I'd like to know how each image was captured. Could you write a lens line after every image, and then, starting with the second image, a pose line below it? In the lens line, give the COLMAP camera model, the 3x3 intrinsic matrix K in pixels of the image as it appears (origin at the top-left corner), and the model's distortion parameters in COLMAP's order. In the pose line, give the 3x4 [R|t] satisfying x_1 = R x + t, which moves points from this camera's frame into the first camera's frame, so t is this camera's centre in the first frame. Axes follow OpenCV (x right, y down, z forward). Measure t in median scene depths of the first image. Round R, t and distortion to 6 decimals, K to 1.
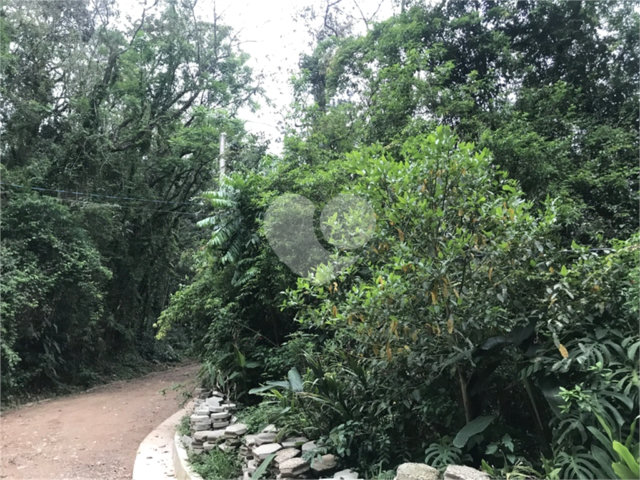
lens RADIAL K [[526.7, 0, 317.7], [0, 526.7, 239.3], [0, 0, 1]] dist [0.042653, -0.043596]
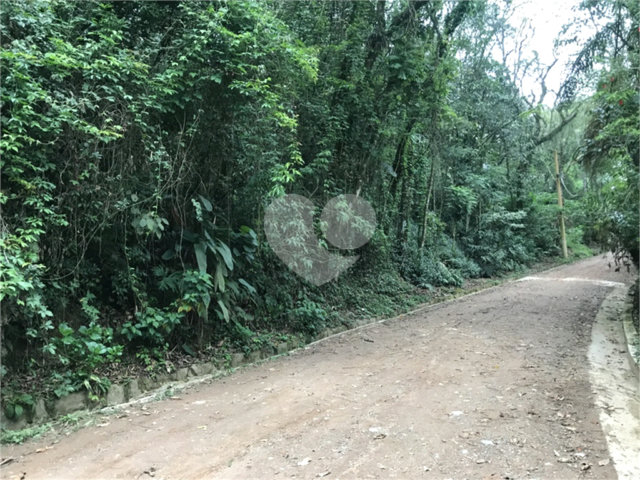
lens RADIAL K [[504.3, 0, 320.0], [0, 504.3, 240.0], [0, 0, 1]] dist [0.069629, -0.093759]
pose [[0.891578, -0.034095, -0.451582, -0.209096], [0.097398, 0.988264, 0.117681, 0.134573], [0.442270, -0.148905, 0.884435, 0.607196]]
